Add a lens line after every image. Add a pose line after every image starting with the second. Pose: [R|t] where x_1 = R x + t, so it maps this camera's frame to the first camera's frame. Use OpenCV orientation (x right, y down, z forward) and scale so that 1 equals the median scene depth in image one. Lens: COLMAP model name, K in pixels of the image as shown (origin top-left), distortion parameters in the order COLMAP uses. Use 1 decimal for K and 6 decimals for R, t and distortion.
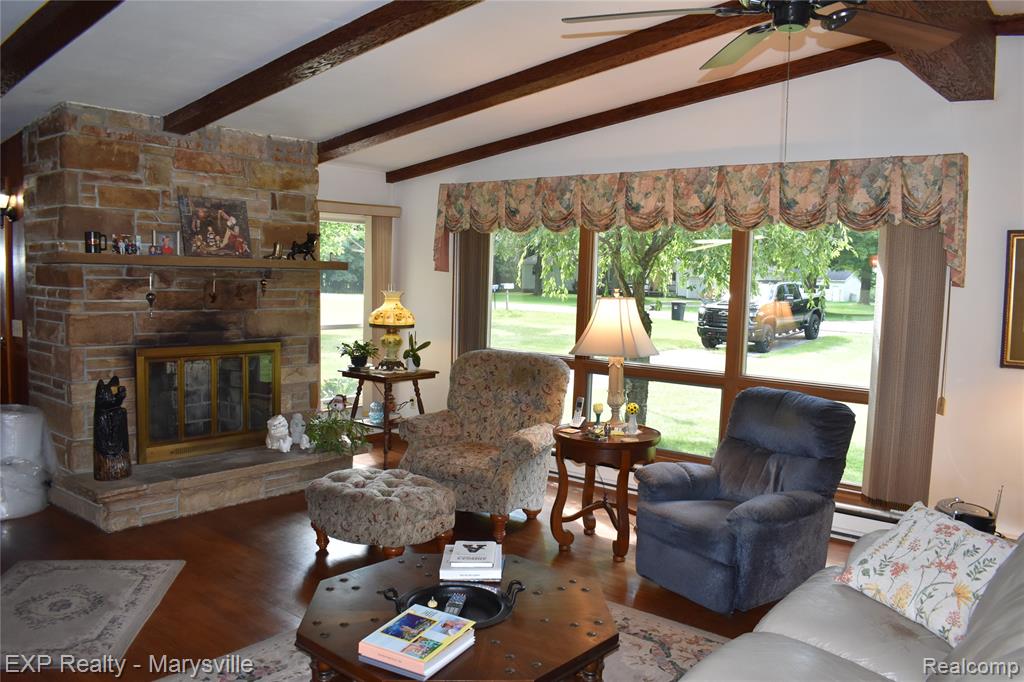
lens RADIAL K [[794.8, 0, 516.3], [0, 794.8, 344.6], [0, 0, 1]] dist [-0.094126, 0.005449]
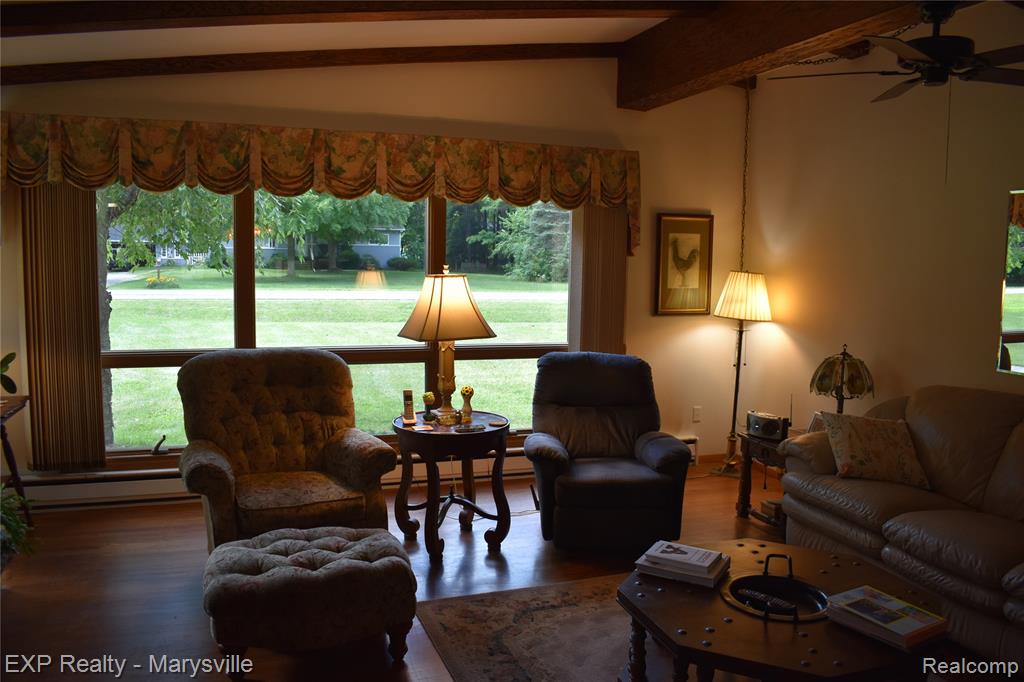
lens RADIAL K [[794.8, 0, 516.3], [0, 794.8, 344.6], [0, 0, 1]] dist [-0.094126, 0.005449]
pose [[0.513970, -0.109323, 0.850813, -0.559429], [0.068502, 0.993909, 0.086328, -0.047548], [-0.855068, 0.013912, 0.518329, 0.412219]]
